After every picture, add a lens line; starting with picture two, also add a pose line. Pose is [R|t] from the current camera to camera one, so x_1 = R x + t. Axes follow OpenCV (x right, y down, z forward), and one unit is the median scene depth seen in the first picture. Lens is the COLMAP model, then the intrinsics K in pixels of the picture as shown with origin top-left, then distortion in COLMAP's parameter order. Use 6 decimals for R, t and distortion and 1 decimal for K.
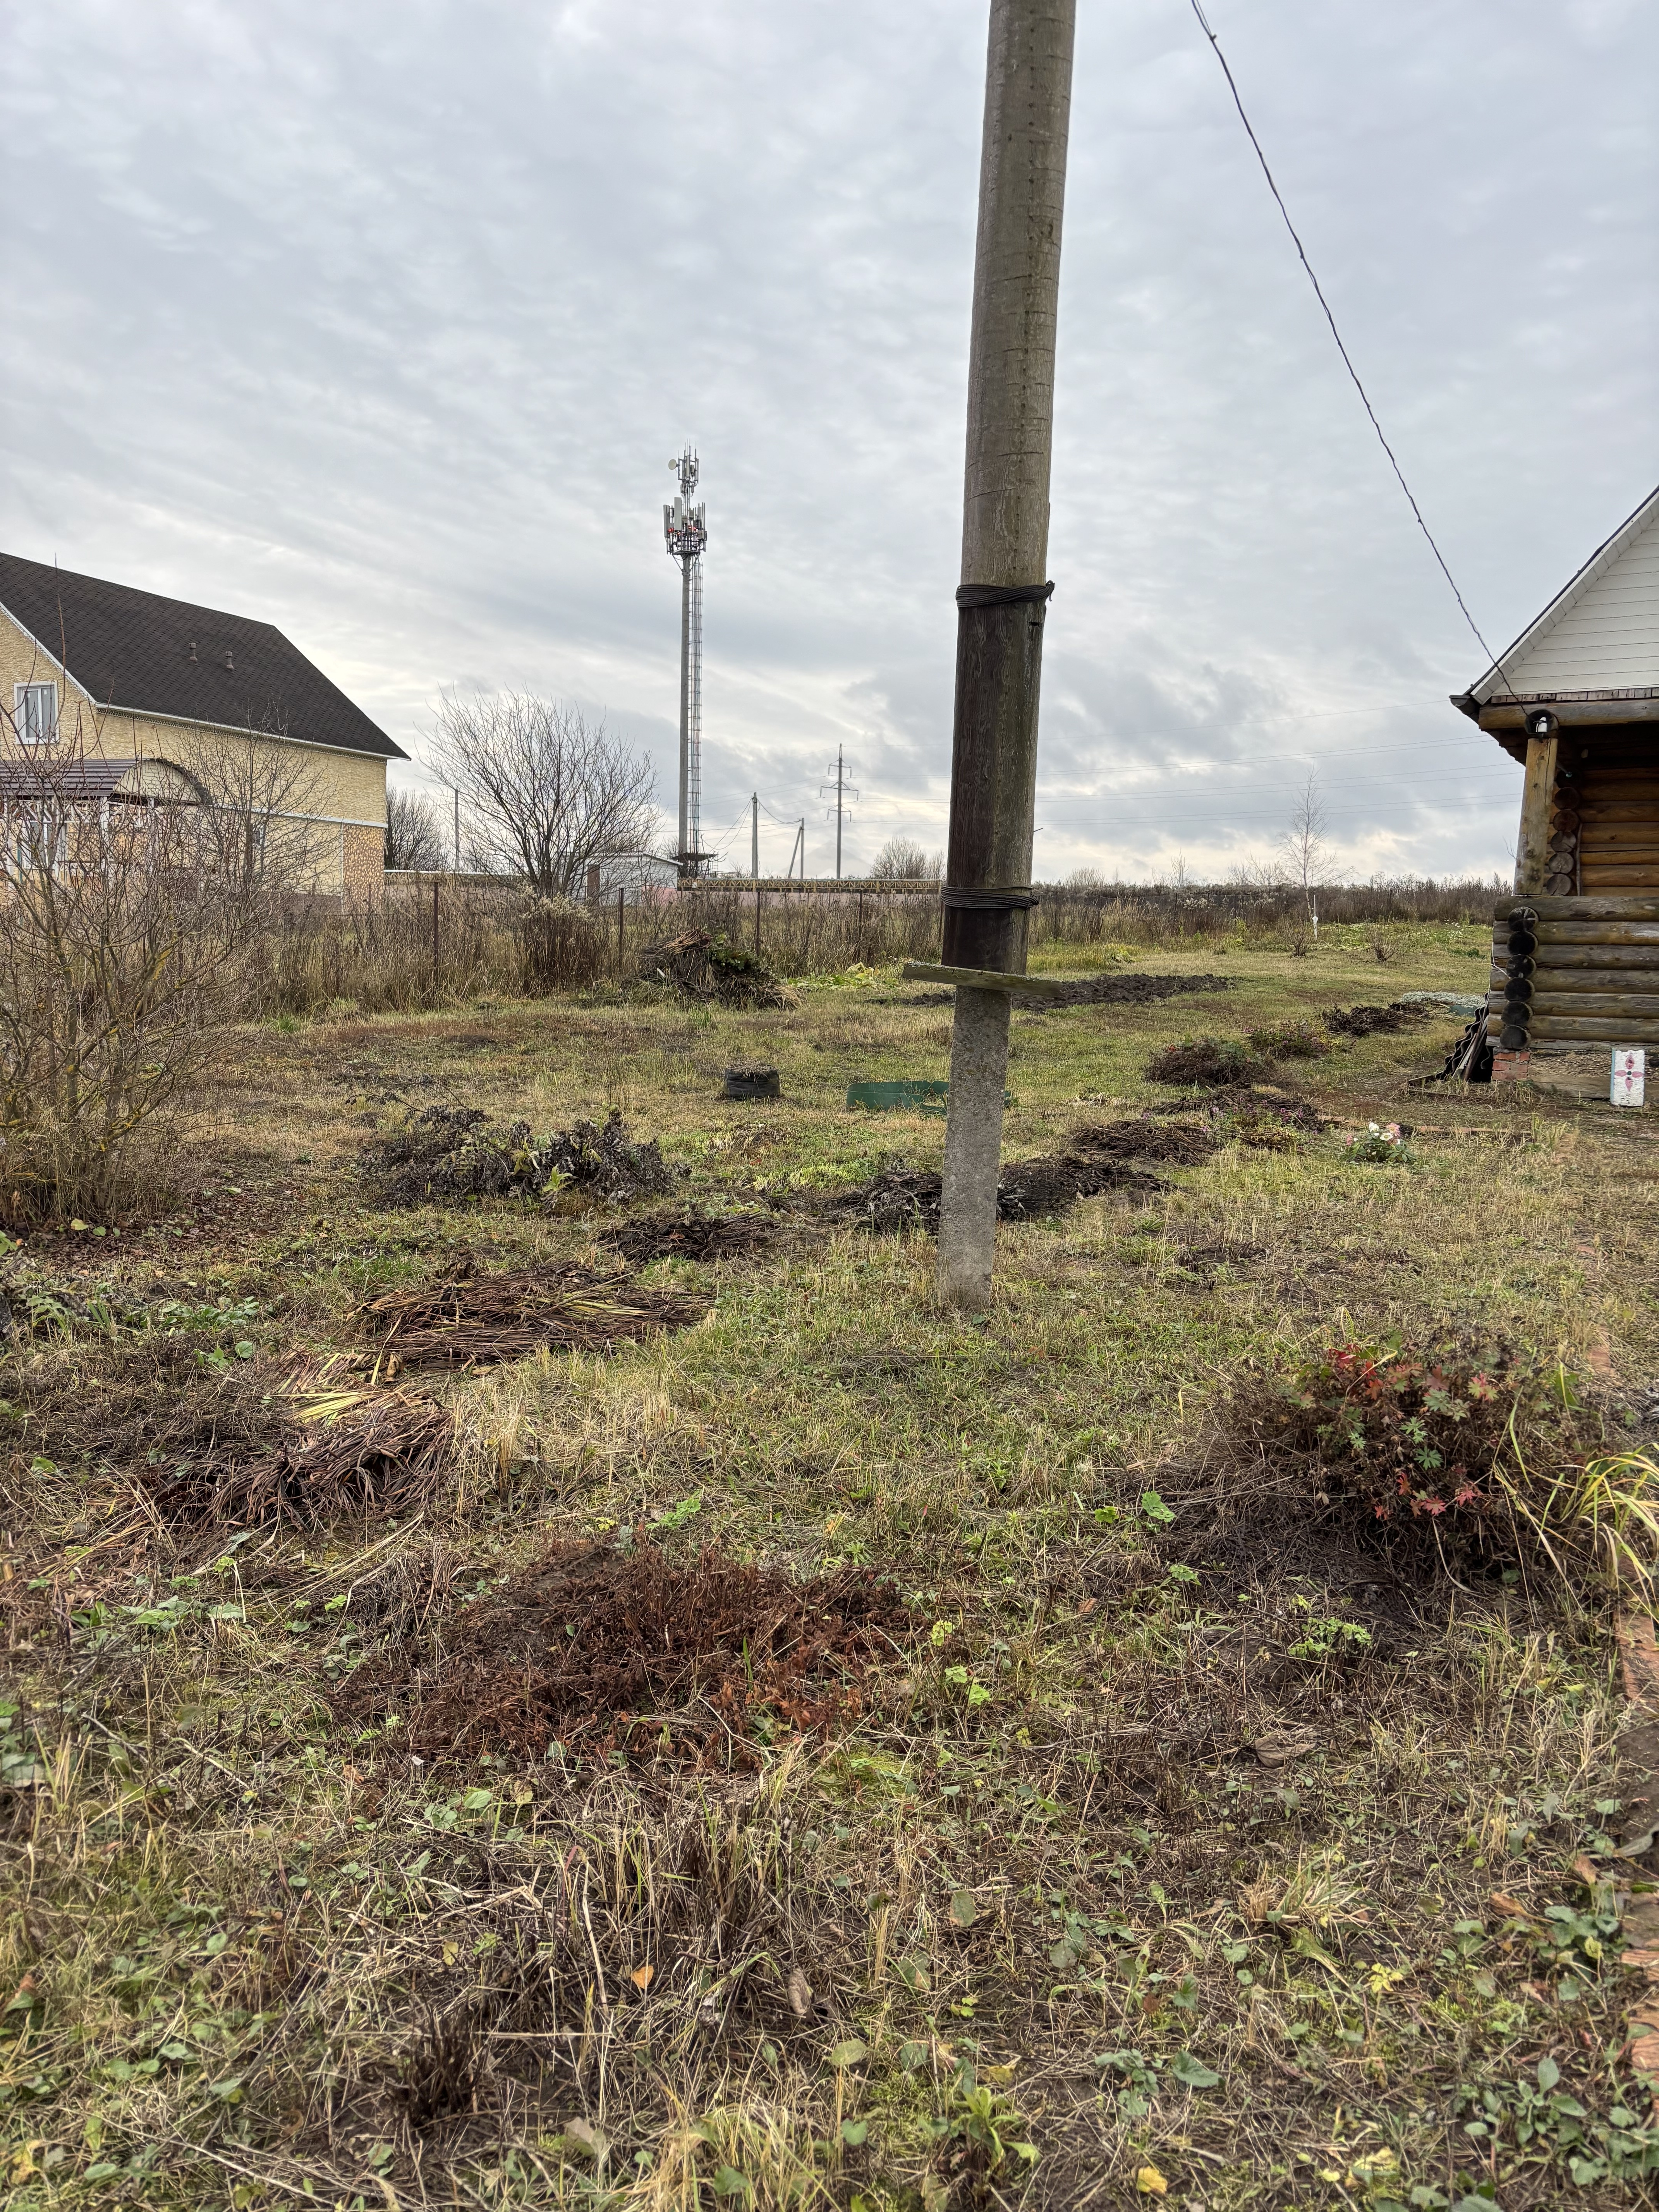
lens RADIAL K [[1682.3, 0, 829.1], [0, 1682.3, 1108.7], [0, 0, 1]] dist [0.008828, -0.004187]
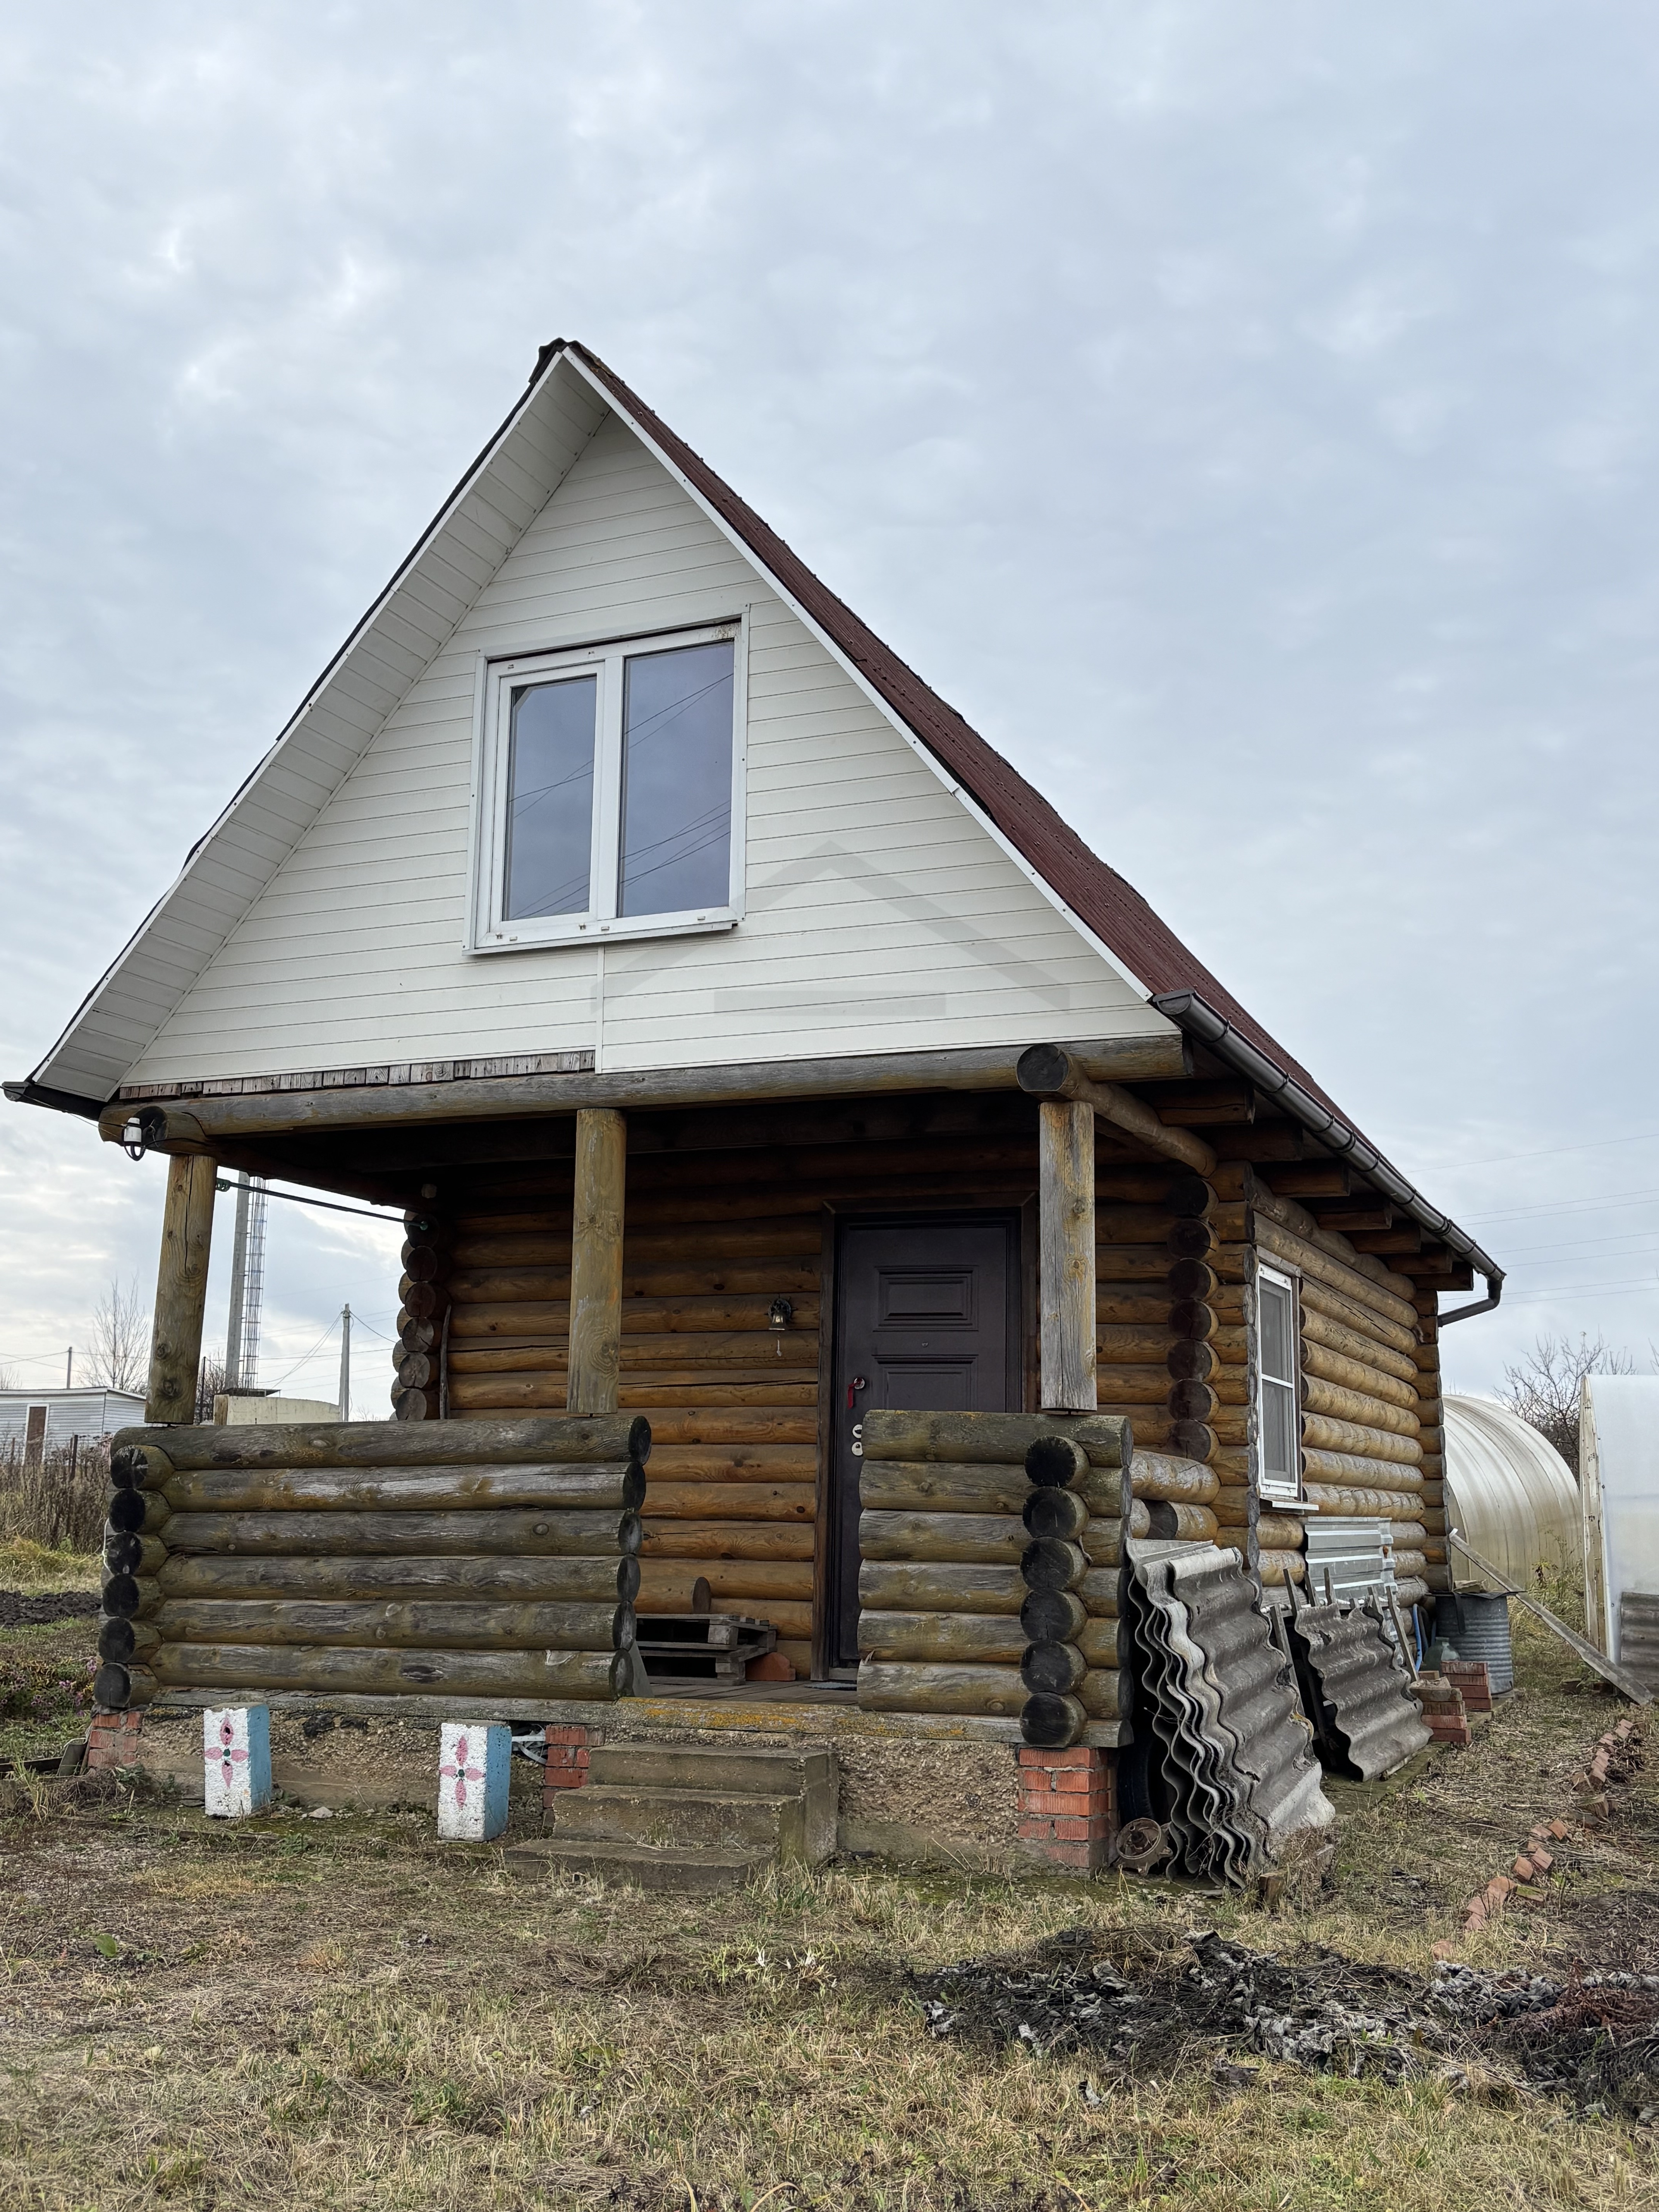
lens RADIAL K [[2227.0, 0, 835.1], [0, 2227.0, 1098.5], [0, 0, 1]] dist [0.076607, 0.000000]
pose [[0.996107, 0.010724, 0.087503, 0.511684], [0.013978, 0.960804, -0.276877, -0.016897], [-0.087043, 0.277022, 0.956913, 0.198841]]
